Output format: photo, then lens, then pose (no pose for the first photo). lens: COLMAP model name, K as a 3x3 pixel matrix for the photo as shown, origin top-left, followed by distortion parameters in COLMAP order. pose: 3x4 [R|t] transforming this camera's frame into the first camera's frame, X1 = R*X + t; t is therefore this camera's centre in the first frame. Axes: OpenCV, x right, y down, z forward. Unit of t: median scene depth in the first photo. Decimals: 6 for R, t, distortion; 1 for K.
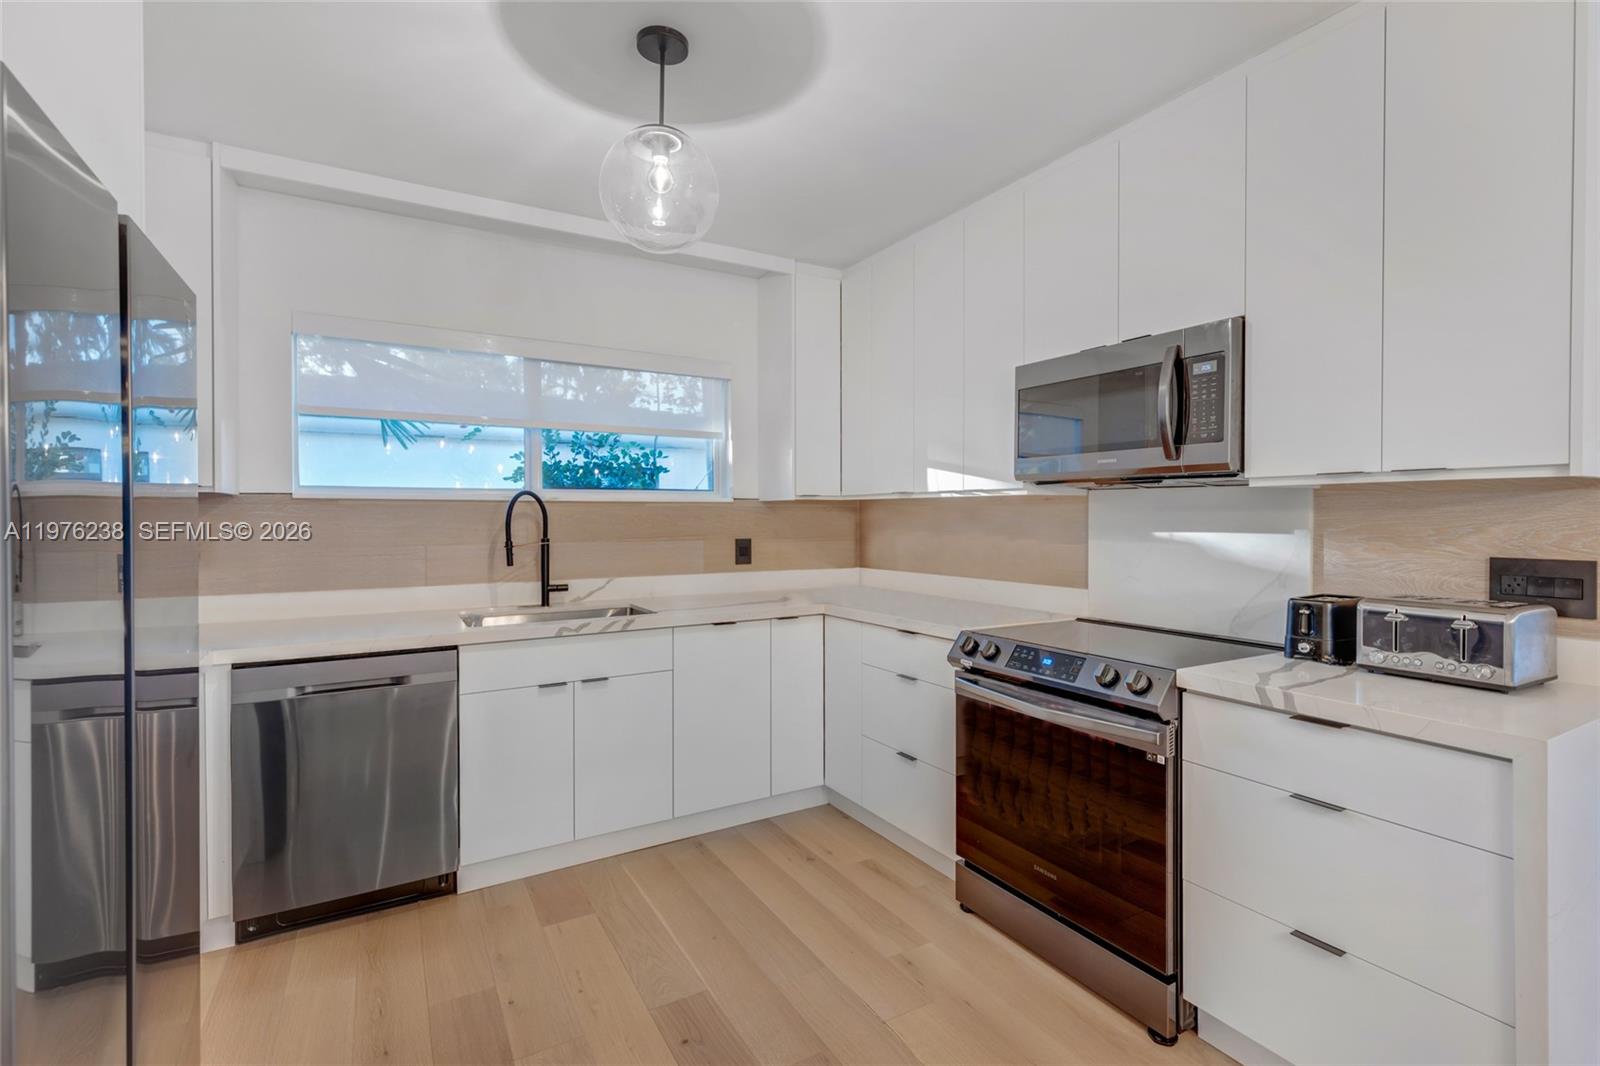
lens RADIAL K [[723.1, 0, 796.6], [0, 723.1, 525.2], [0, 0, 1]] dist [0.002322, -0.000034]
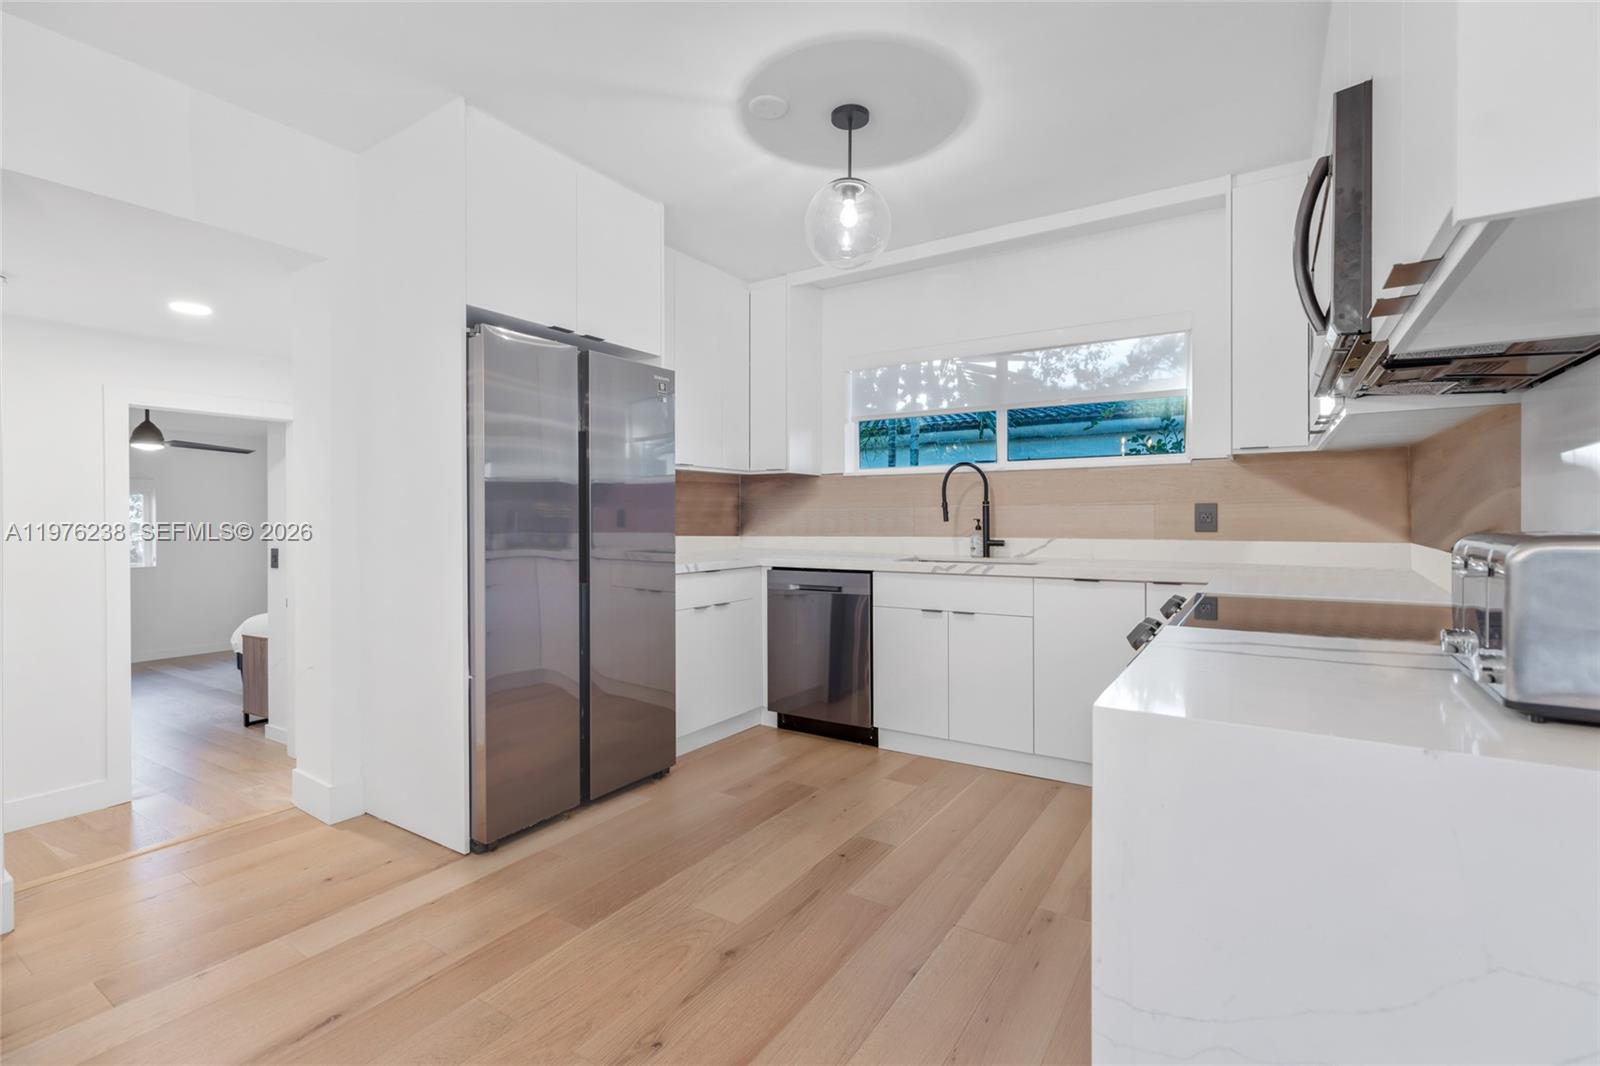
lens RADIAL K [[723.1, 0, 827.2], [0, 723.1, 521.9], [0, 0, 1]] dist [0.002322, -0.000034]
pose [[0.467190, 0.007224, -0.884128, 0.645382], [-0.008280, 0.999959, 0.003795, 0.053974], [0.884118, 0.005548, 0.467230, 0.212919]]
